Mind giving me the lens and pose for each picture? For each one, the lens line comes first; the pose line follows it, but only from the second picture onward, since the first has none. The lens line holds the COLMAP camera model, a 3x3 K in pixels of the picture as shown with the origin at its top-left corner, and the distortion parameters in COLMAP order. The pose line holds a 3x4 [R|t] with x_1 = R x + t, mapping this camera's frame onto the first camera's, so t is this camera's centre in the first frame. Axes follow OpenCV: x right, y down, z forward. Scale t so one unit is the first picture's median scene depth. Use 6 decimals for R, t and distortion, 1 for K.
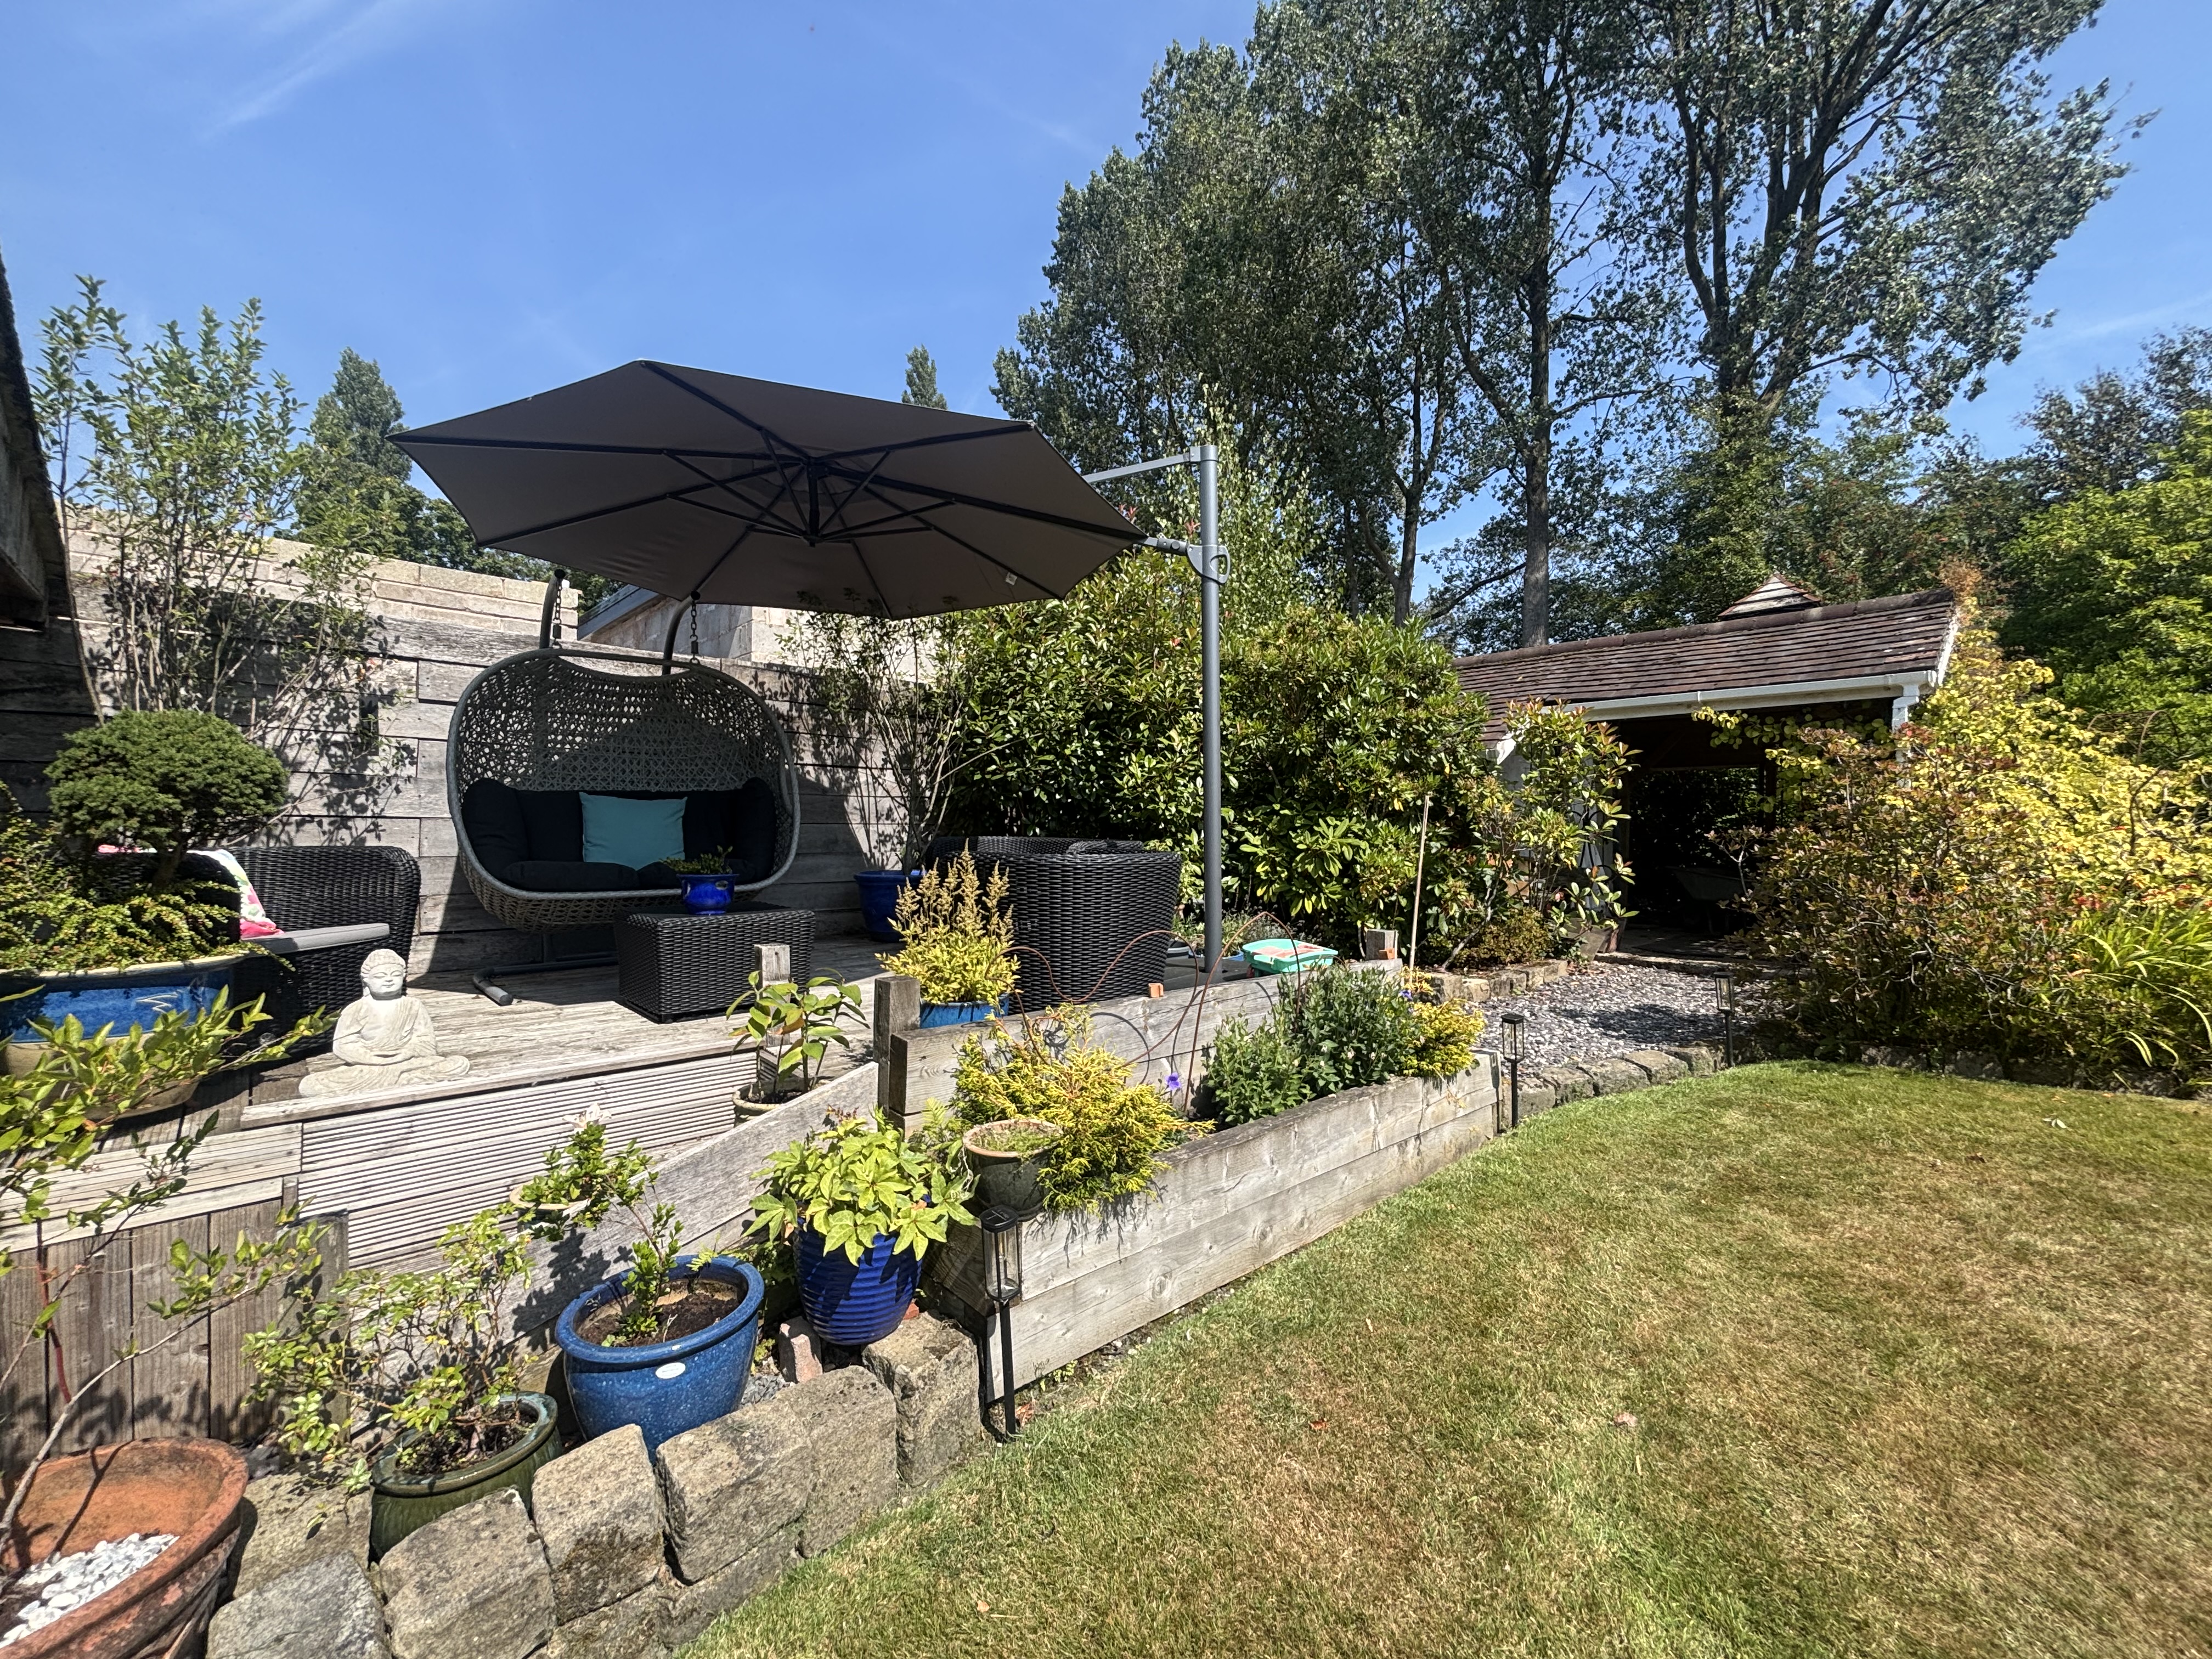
lens RADIAL K [[909.4, 0, 1092.3], [0, 909.4, 828.4], [0, 0, 1]] dist [-0.003186, 0.000568]
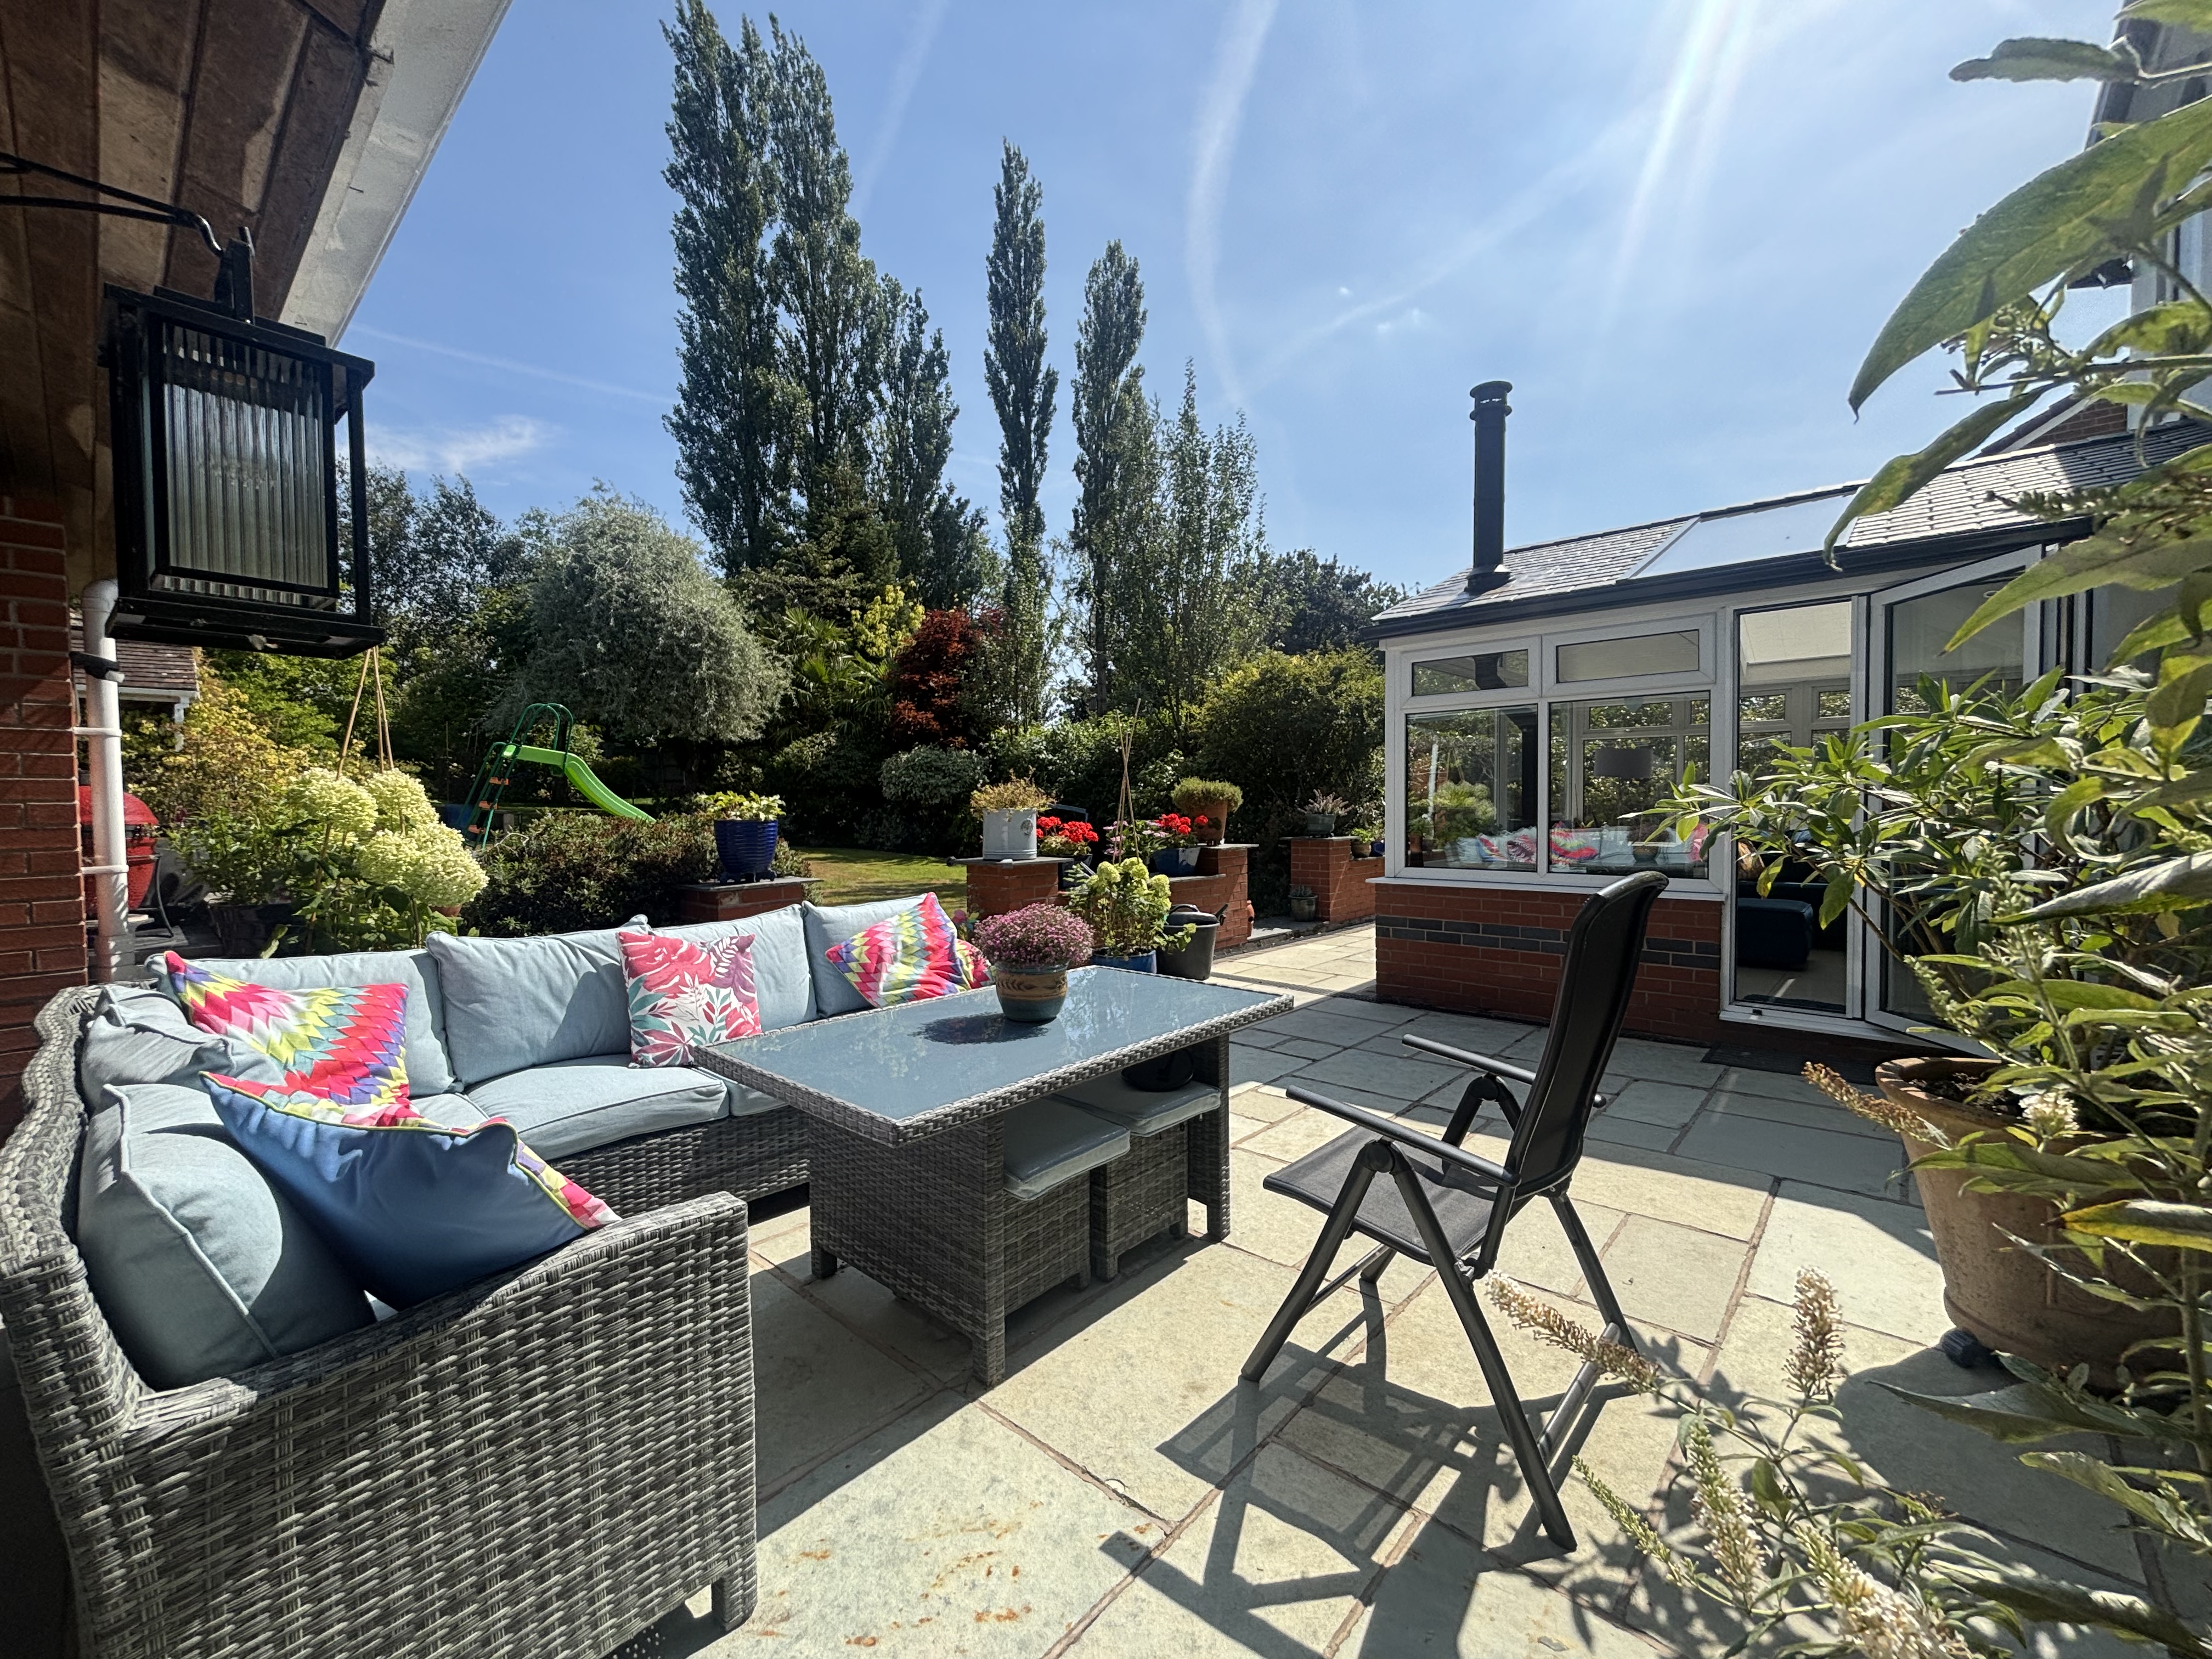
lens RADIAL K [[909.4, 0, 1089.6], [0, 909.4, 828.1], [0, 0, 1]] dist [-0.003186, 0.000568]
pose [[-0.090234, -0.047718, 0.994777, -1.001395], [-0.003228, 0.998860, 0.047621, 0.014102], [-0.995915, 0.001086, -0.090285, -0.606157]]
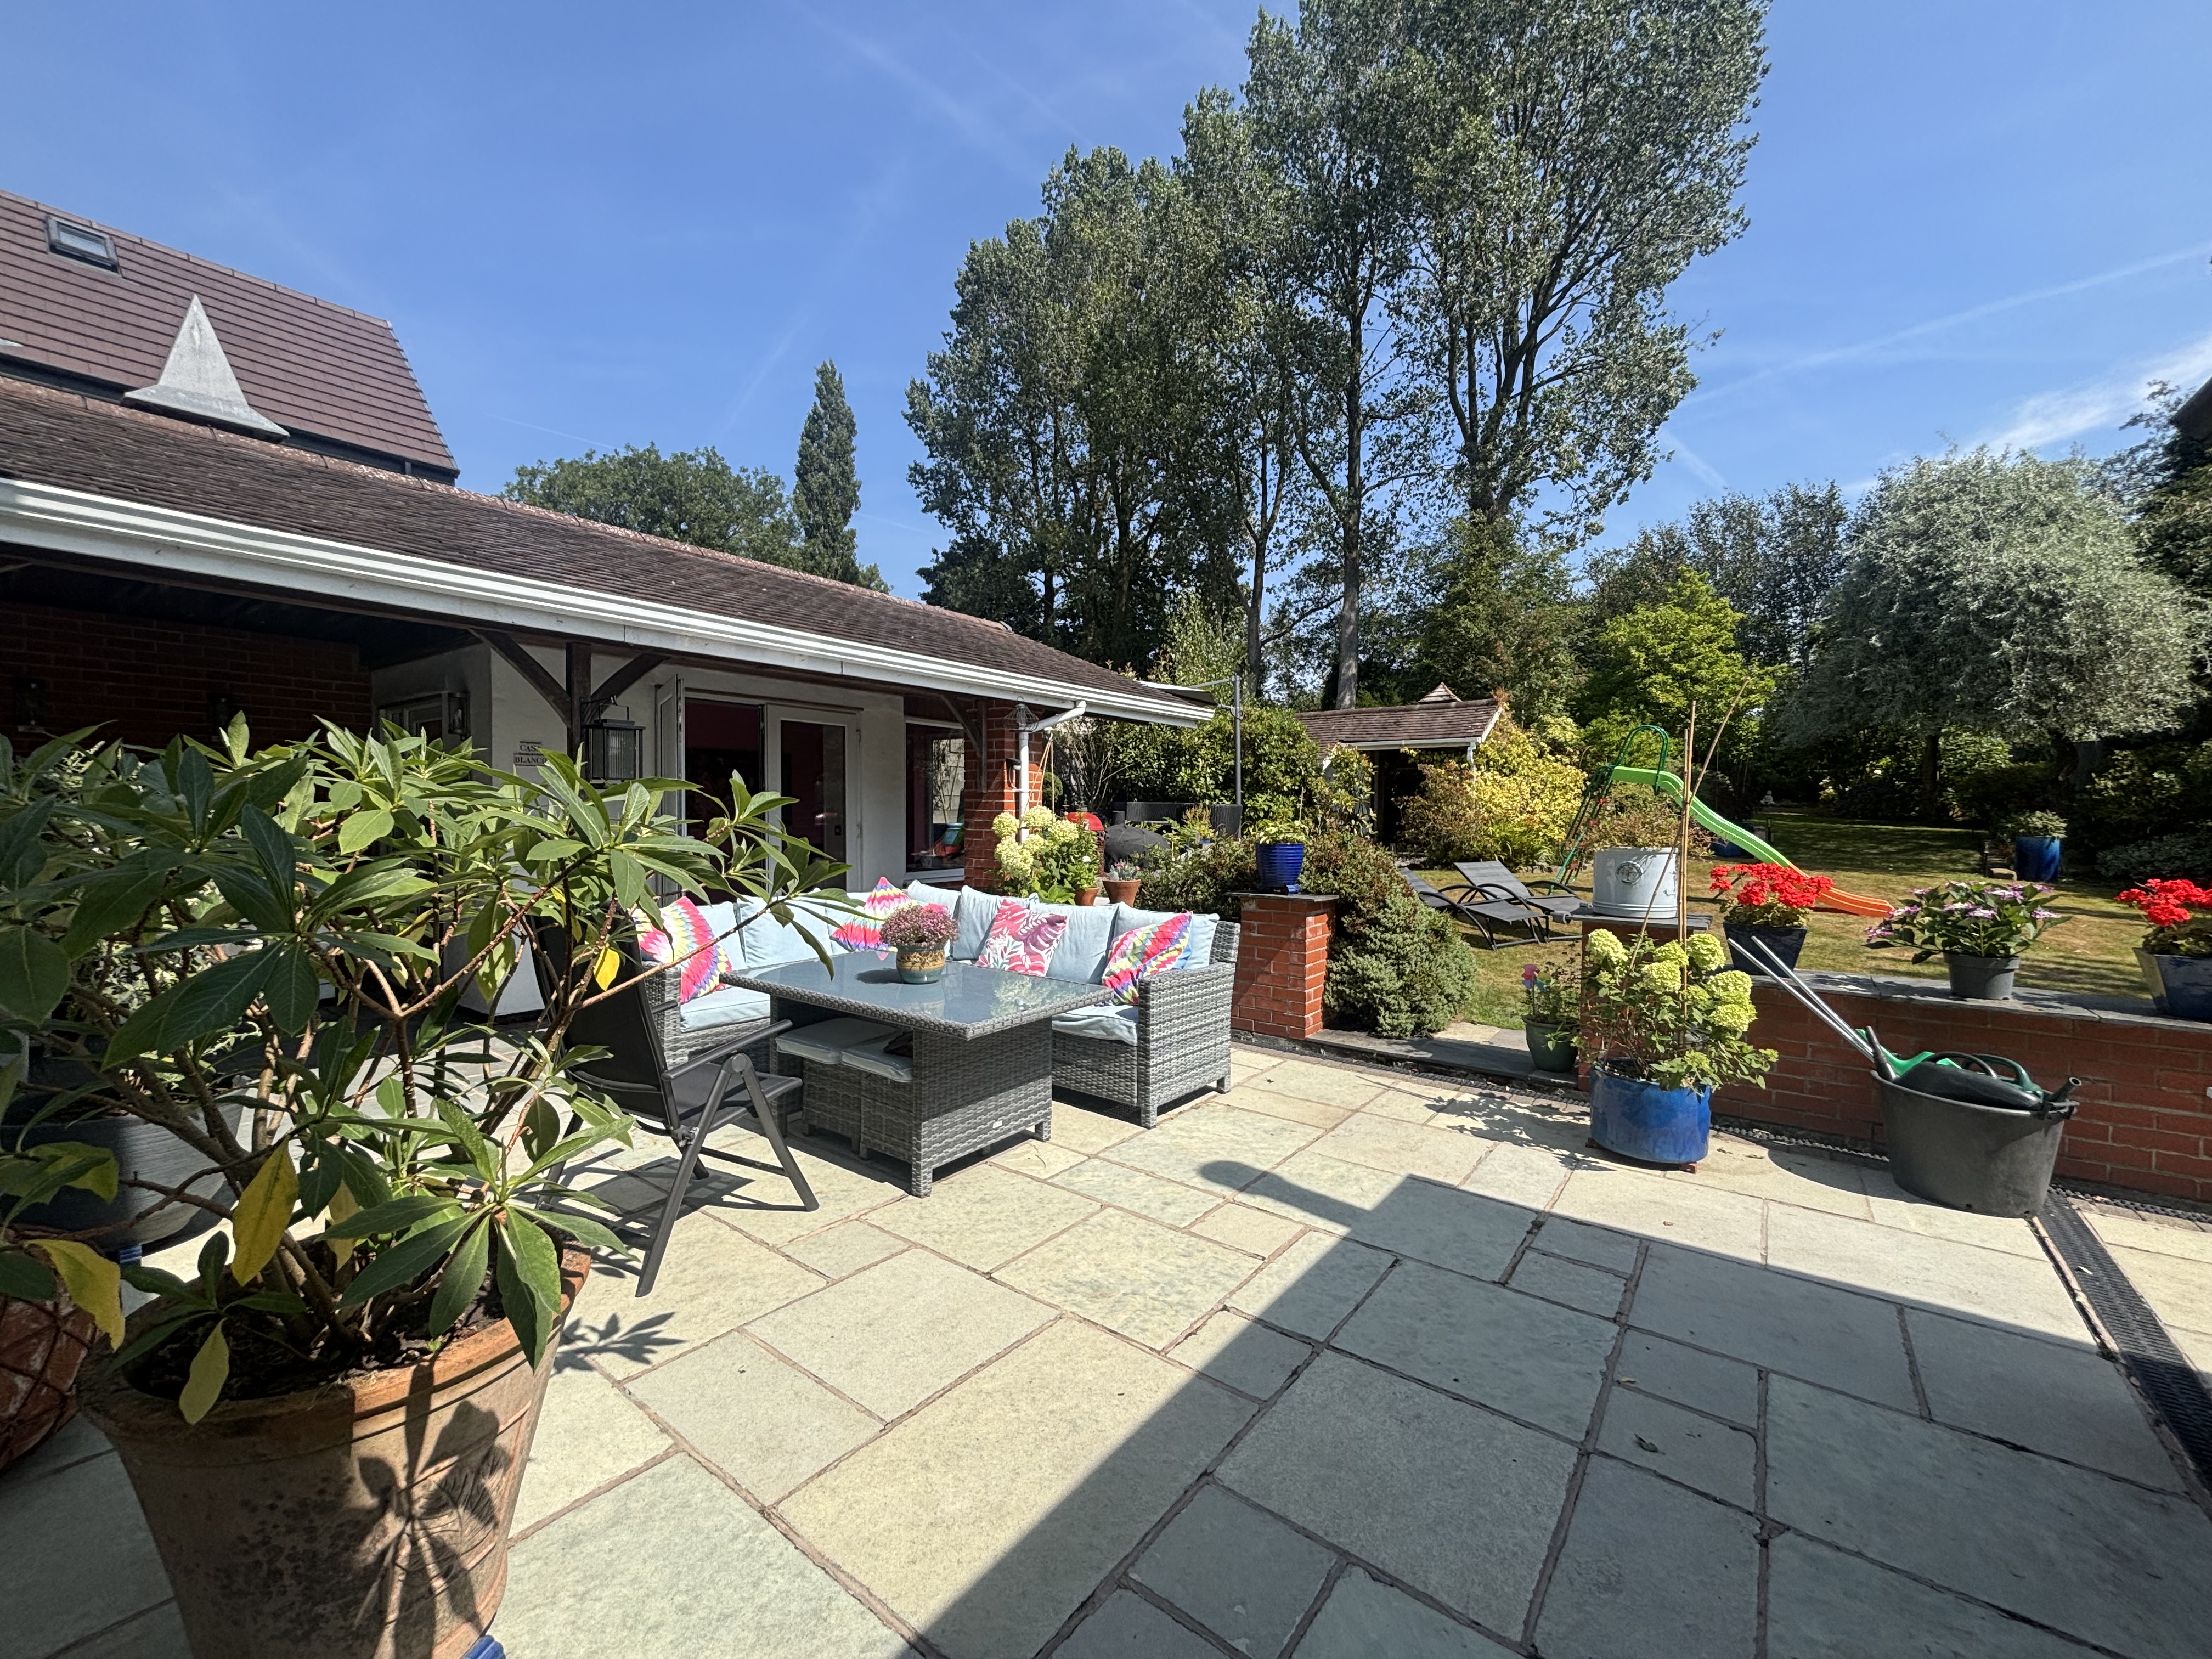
lens RADIAL K [[909.4, 0, 1092.2], [0, 909.4, 831.2], [0, 0, 1]] dist [-0.003186, 0.000568]
pose [[0.984904, -0.012035, 0.172682, -0.565554], [0.006146, 0.999382, 0.034595, 0.000934], [-0.172992, -0.033012, 0.984370, -1.248178]]
